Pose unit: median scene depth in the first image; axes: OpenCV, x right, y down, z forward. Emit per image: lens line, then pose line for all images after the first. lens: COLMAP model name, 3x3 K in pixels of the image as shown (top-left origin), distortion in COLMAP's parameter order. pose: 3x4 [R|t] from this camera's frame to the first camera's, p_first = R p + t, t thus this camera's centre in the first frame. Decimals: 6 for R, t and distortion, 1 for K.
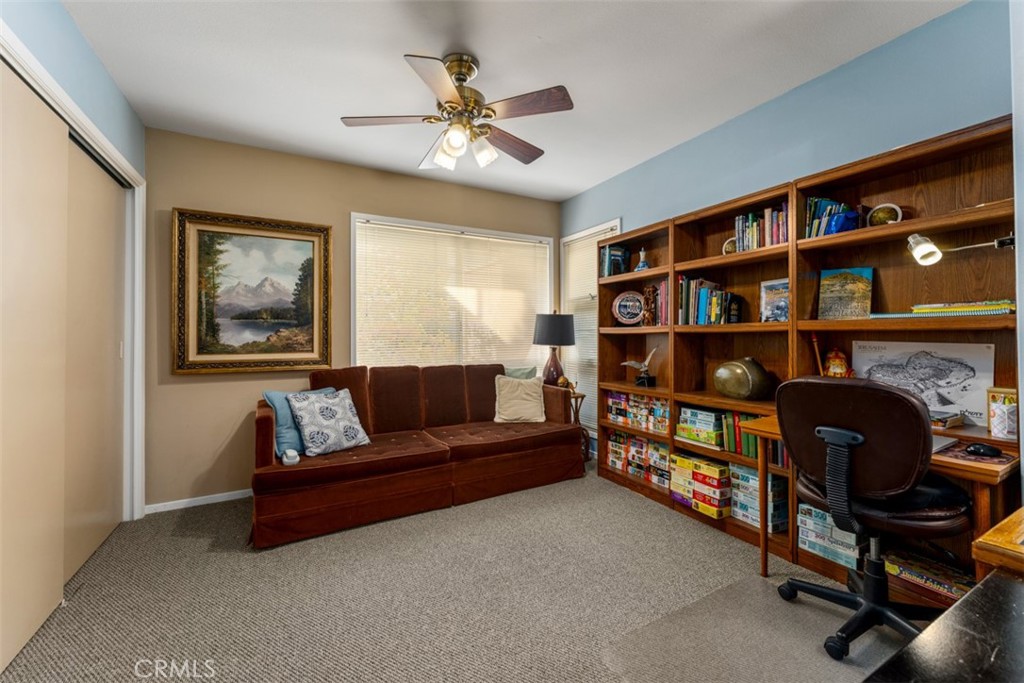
lens RADIAL K [[413.1, 0, 508.5], [0, 413.1, 330.3], [0, 0, 1]] dist [-0.000928, 0.000124]
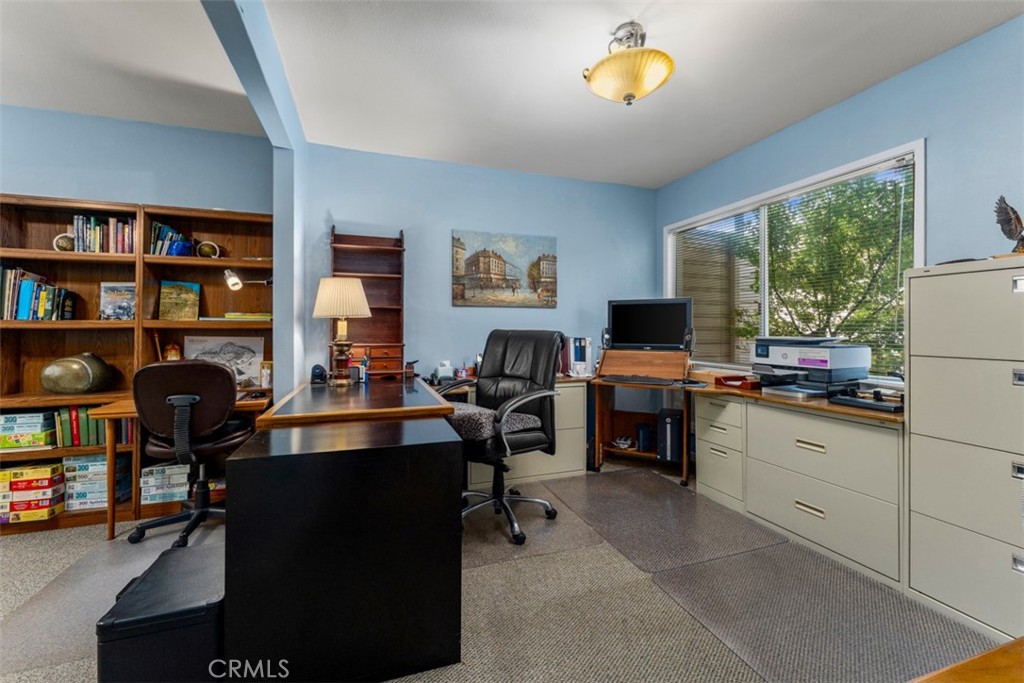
lens RADIAL K [[413.1, 0, 508.5], [0, 413.1, 330.3], [0, 0, 1]] dist [-0.000928, 0.000124]
pose [[0.167371, 0.008471, 0.985858, -0.287623], [-0.012911, 0.999896, -0.006399, 0.001232], [-0.985809, -0.011657, 0.167463, -0.241745]]
